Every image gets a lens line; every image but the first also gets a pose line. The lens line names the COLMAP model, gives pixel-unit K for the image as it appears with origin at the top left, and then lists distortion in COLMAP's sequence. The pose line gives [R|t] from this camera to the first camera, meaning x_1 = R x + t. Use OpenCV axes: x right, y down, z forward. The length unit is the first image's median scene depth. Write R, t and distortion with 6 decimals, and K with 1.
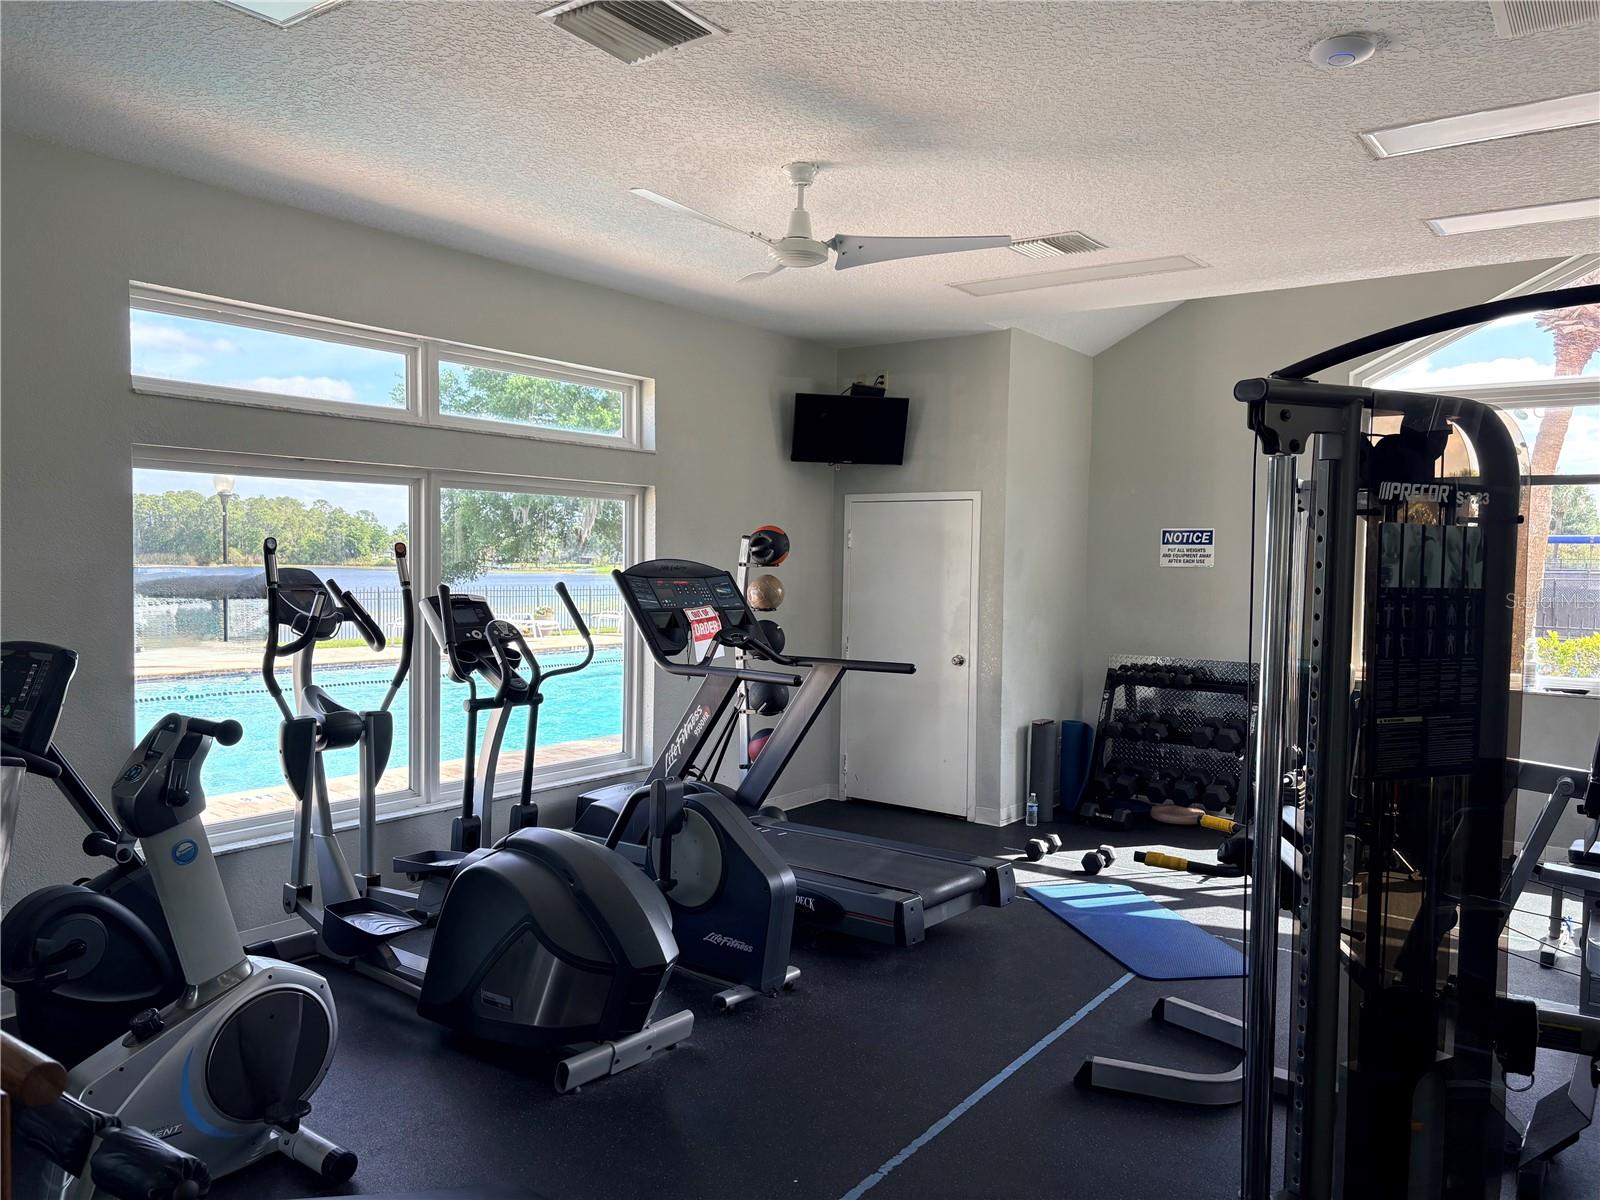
lens RADIAL K [[1193.2, 0, 799.9], [0, 1193.2, 612.0], [0, 0, 1]] dist [0.056913, -0.067432]
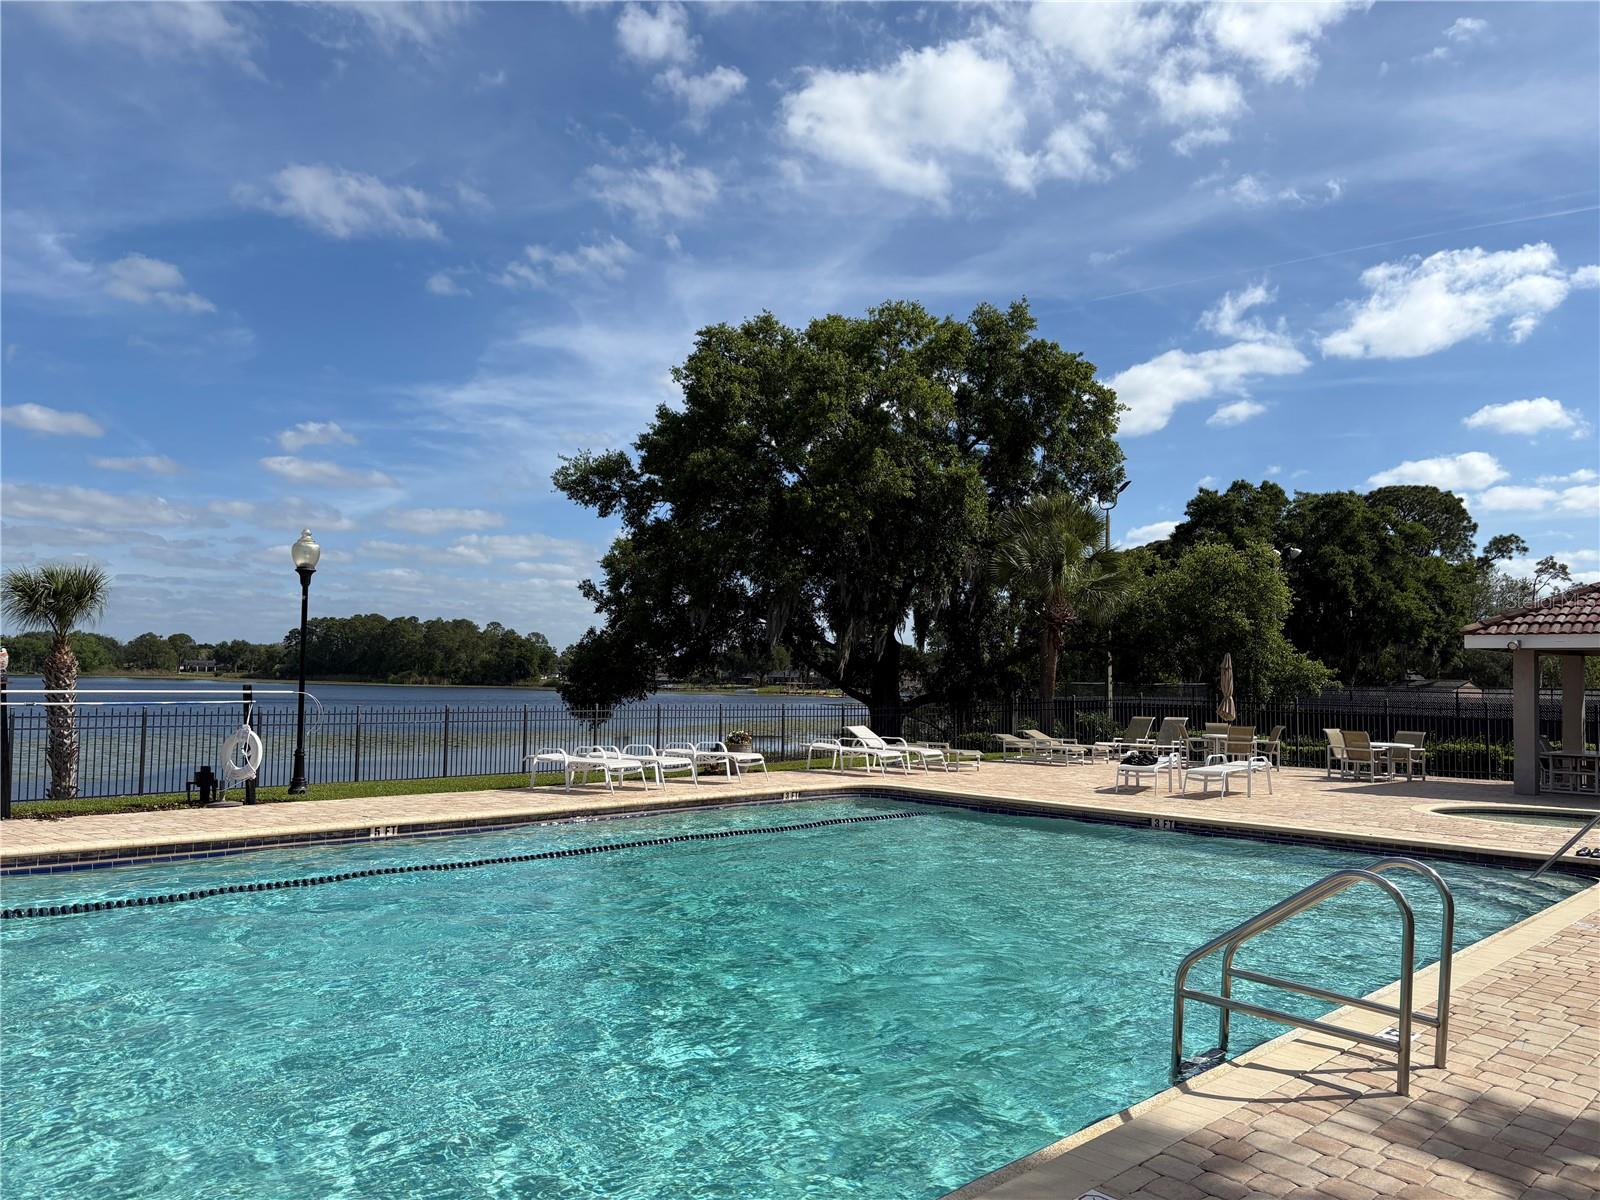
lens RADIAL K [[1193.2, 0, 799.9], [0, 1193.2, 612.0], [0, 0, 1]] dist [0.056913, -0.067432]
pose [[0.991630, -0.008152, -0.128857, -0.067457], [-0.004828, 0.994965, -0.100102, -0.004203], [0.129024, 0.099886, 0.986598, 0.224997]]
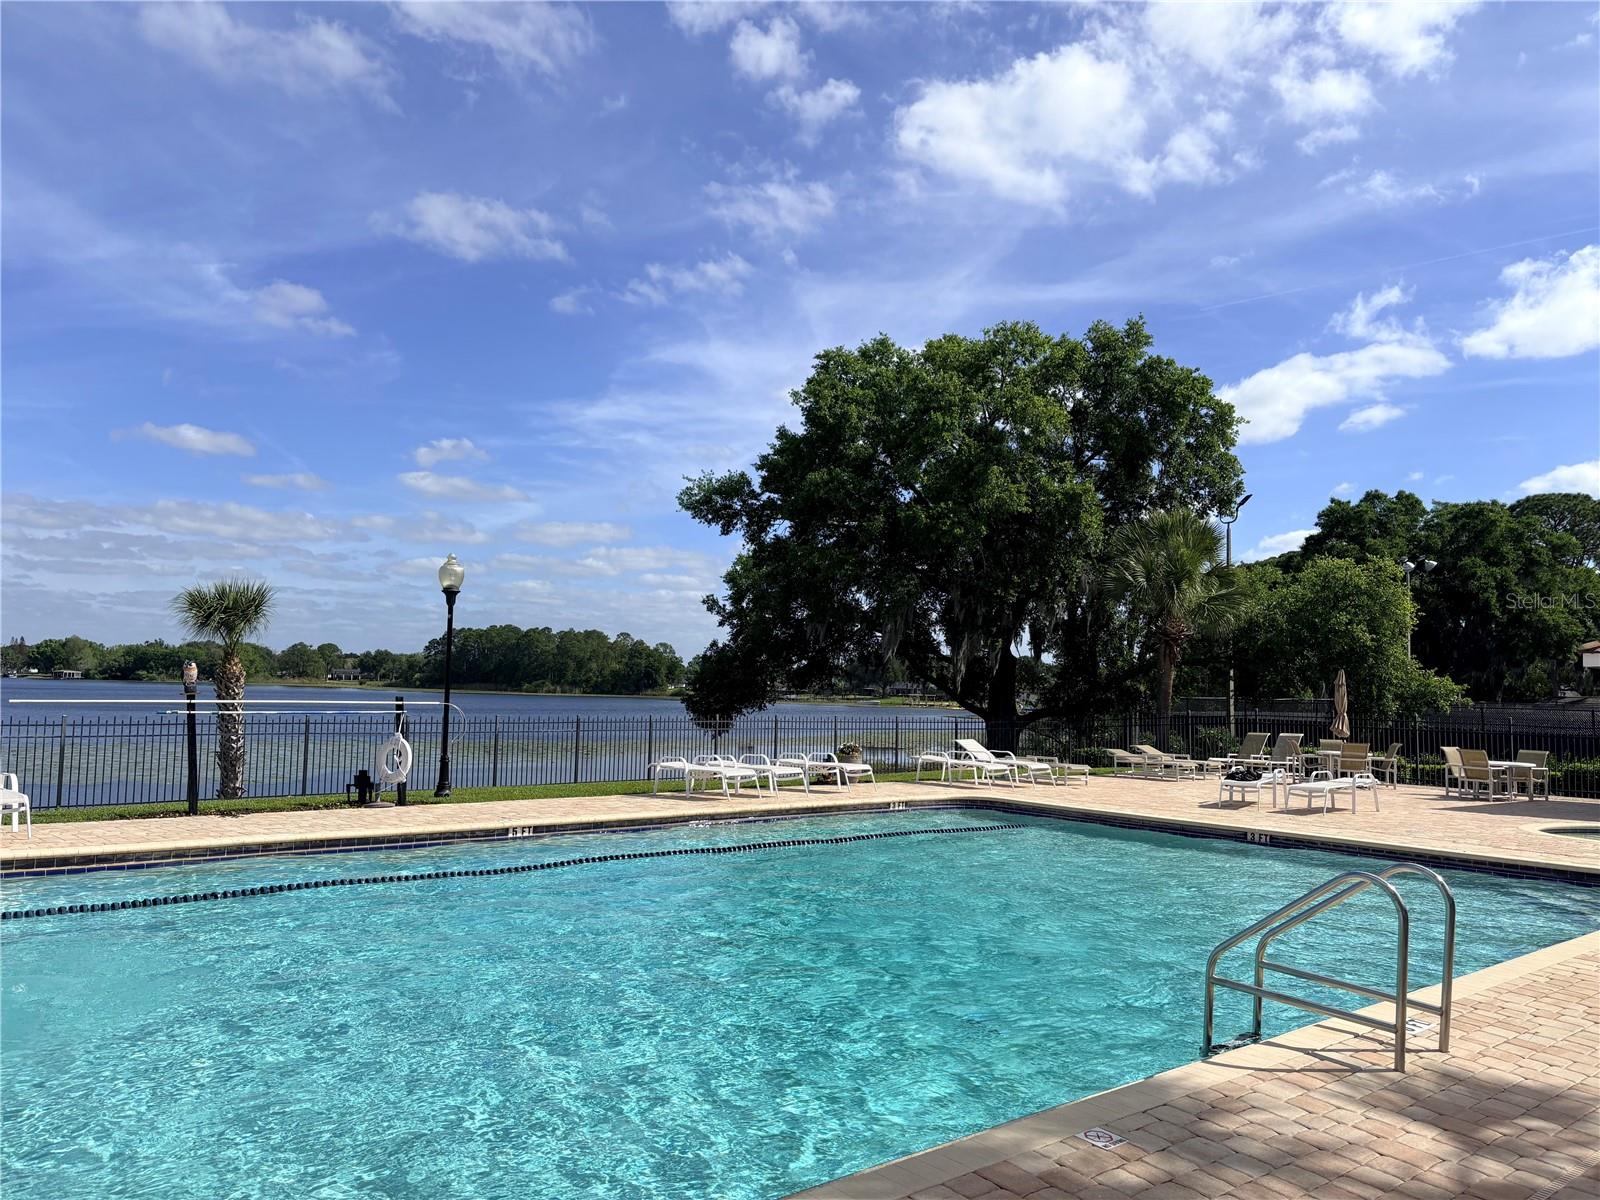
lens RADIAL K [[1200.4, 0, 815.5], [0, 1200.4, 595.9], [0, 0, 1]] dist [0.052957, -0.060431]
pose [[0.975642, -0.012140, -0.219035, -0.053800], [-0.014855, 0.992520, -0.121177, -0.004427], [0.218867, 0.121479, 0.968163, 0.194257]]
